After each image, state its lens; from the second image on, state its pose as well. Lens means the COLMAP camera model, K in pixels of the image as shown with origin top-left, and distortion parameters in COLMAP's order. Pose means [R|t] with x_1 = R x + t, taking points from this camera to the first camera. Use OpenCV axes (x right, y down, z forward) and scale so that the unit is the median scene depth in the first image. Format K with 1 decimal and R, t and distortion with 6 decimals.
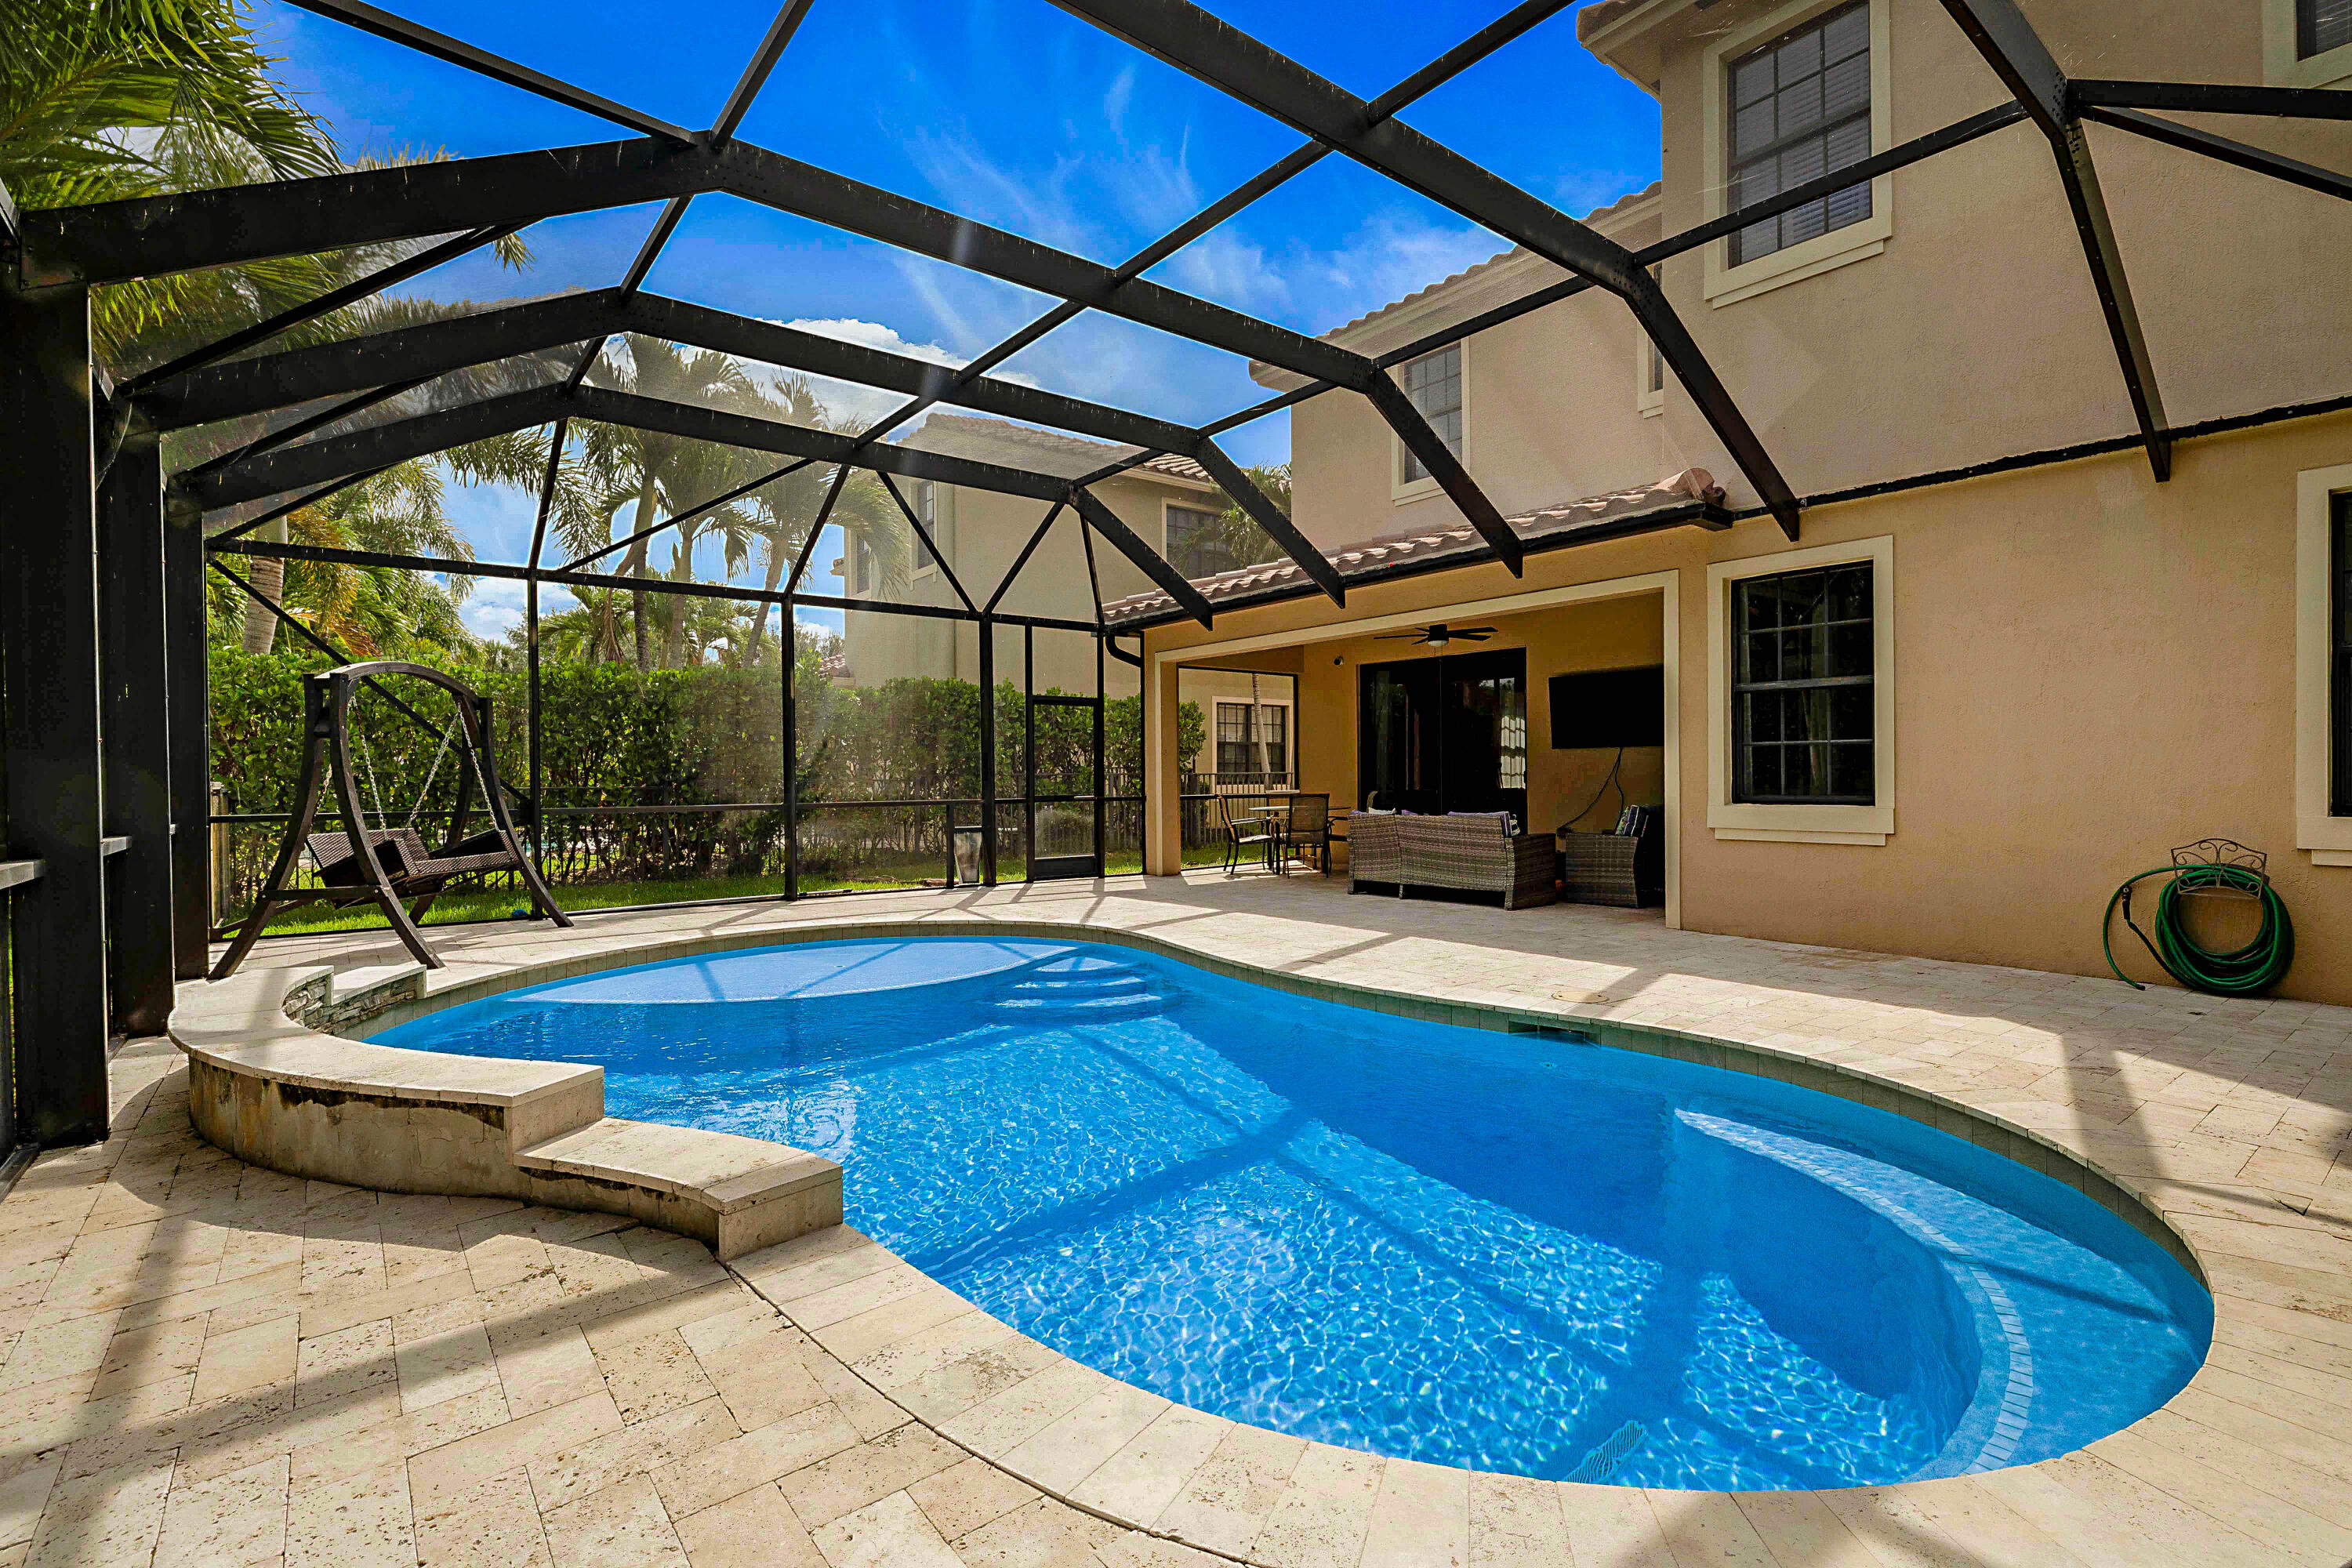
lens RADIAL K [[1082.0, 0, 1176.0], [0, 1082.0, 784.0], [0, 0, 1]] dist [-0.004765, 0.000071]
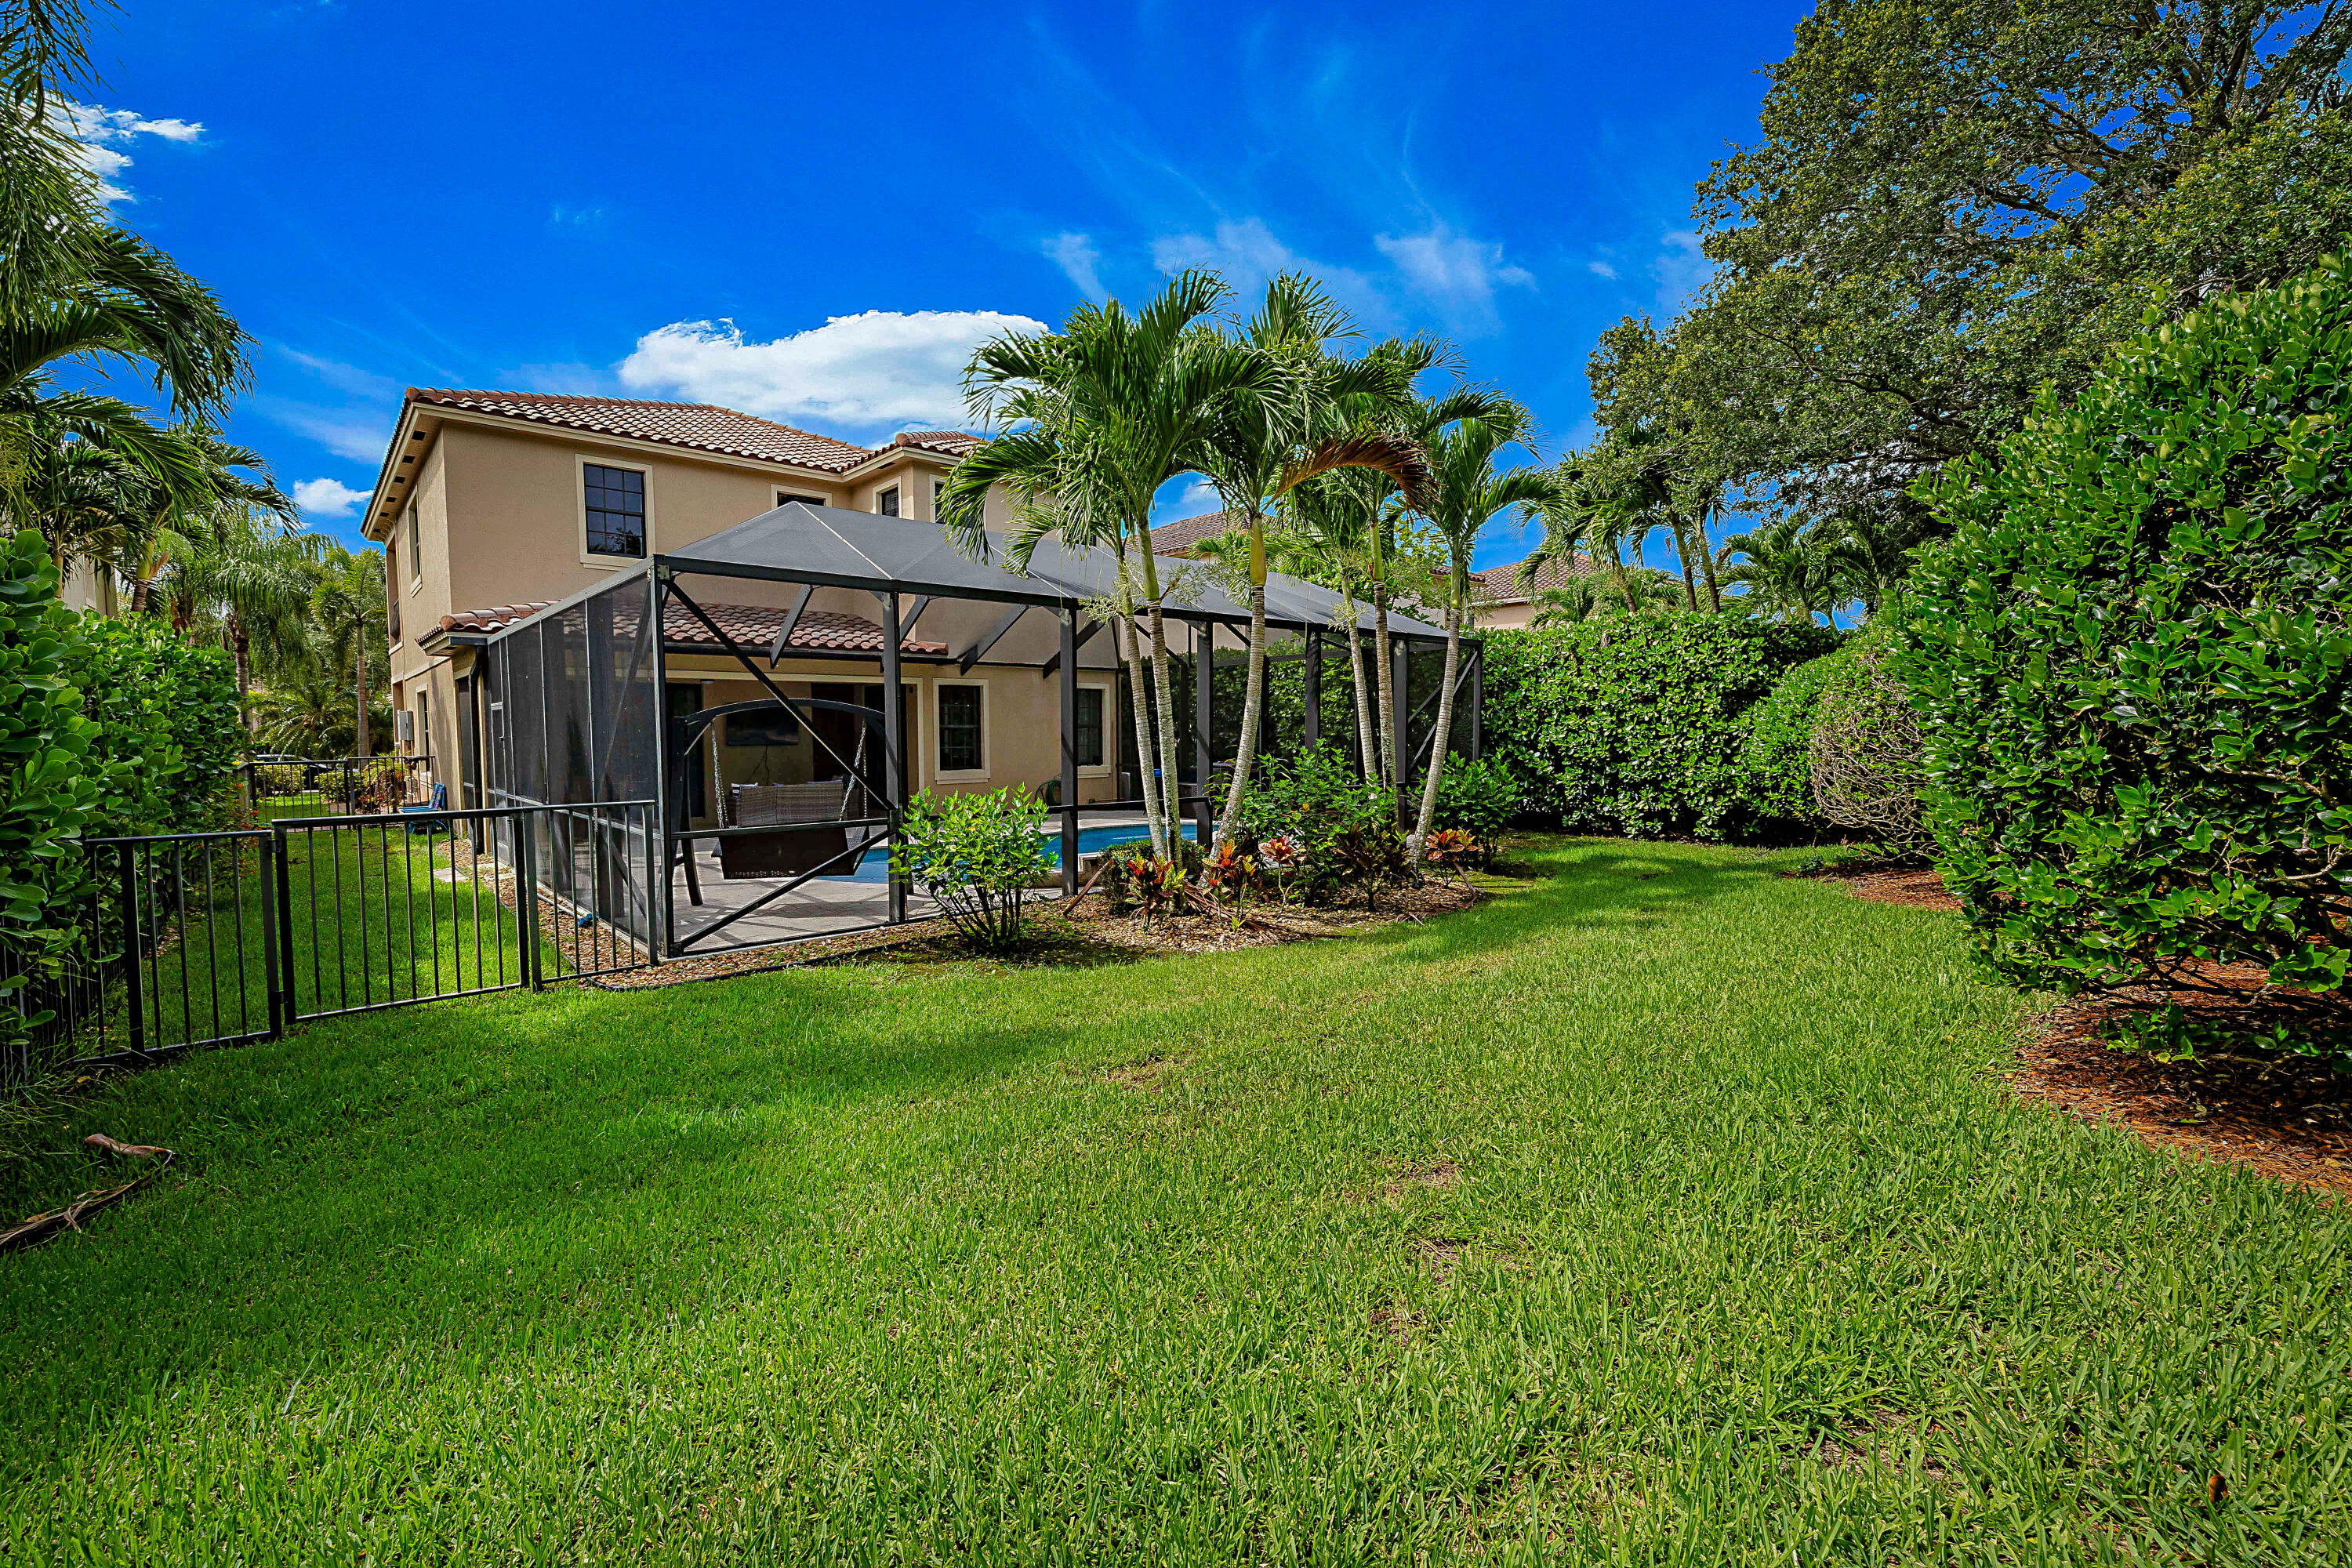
lens RADIAL K [[984.6, 0, 1176.0], [0, 984.6, 784.0], [0, 0, 1]] dist [0.002134, 0.000016]
pose [[-0.045613, -0.060608, 0.997119, -1.900276], [0.005170, 0.998130, 0.060906, -0.093242], [-0.998946, 0.007933, -0.045214, 0.542502]]
